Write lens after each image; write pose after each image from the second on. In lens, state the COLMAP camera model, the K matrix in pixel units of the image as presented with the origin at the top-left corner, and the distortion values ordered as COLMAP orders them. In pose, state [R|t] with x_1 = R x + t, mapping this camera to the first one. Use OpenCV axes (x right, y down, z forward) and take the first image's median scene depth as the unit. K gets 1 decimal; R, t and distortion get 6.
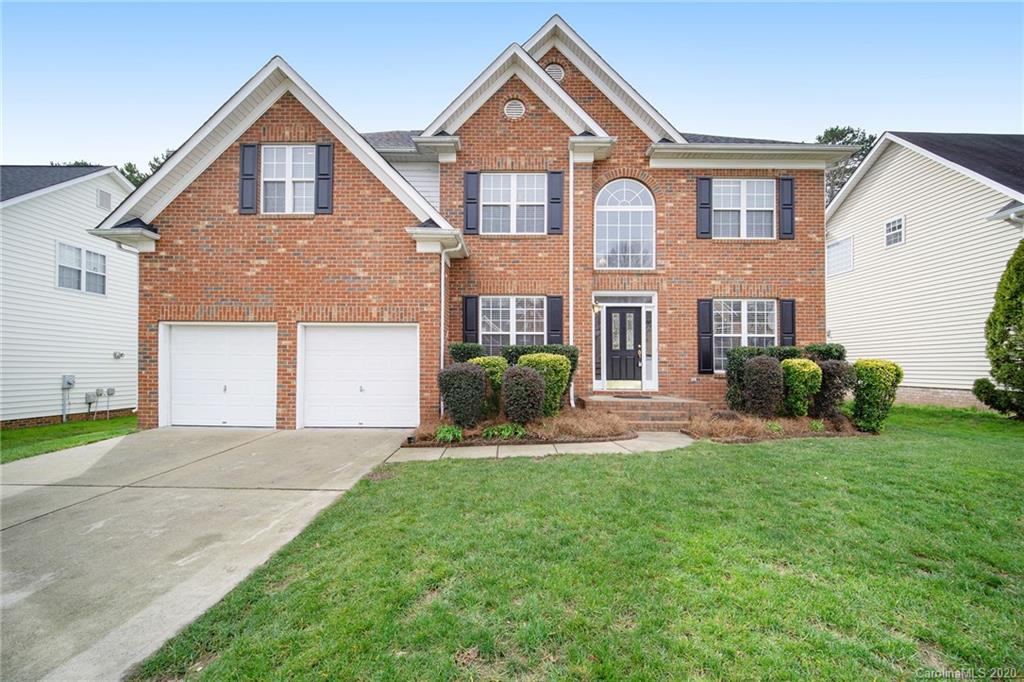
lens RADIAL K [[413.2, 0, 522.5], [0, 413.2, 344.6], [0, 0, 1]] dist [0.000611, 0.000055]
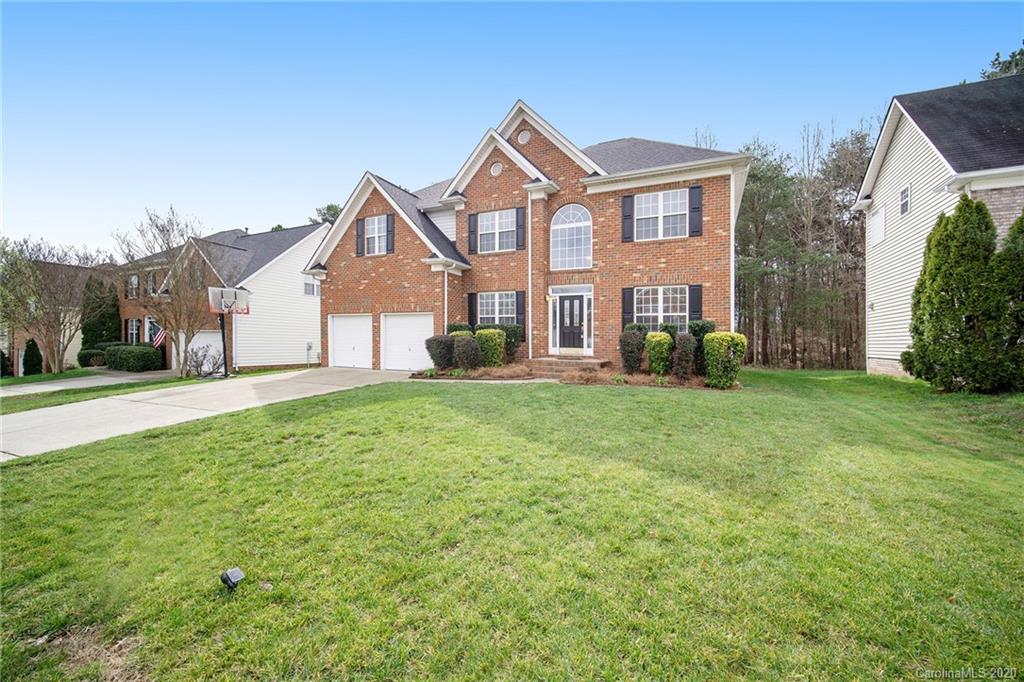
lens RADIAL K [[410.7, 0, 512.0], [0, 410.7, 341.0], [0, 0, 1]] dist [-0.009645, 0.000059]
pose [[0.905000, 0.006859, -0.425357, 0.678597], [0.014013, 0.998847, 0.045920, -0.004404], [0.425181, -0.047518, 0.903860, -0.371461]]
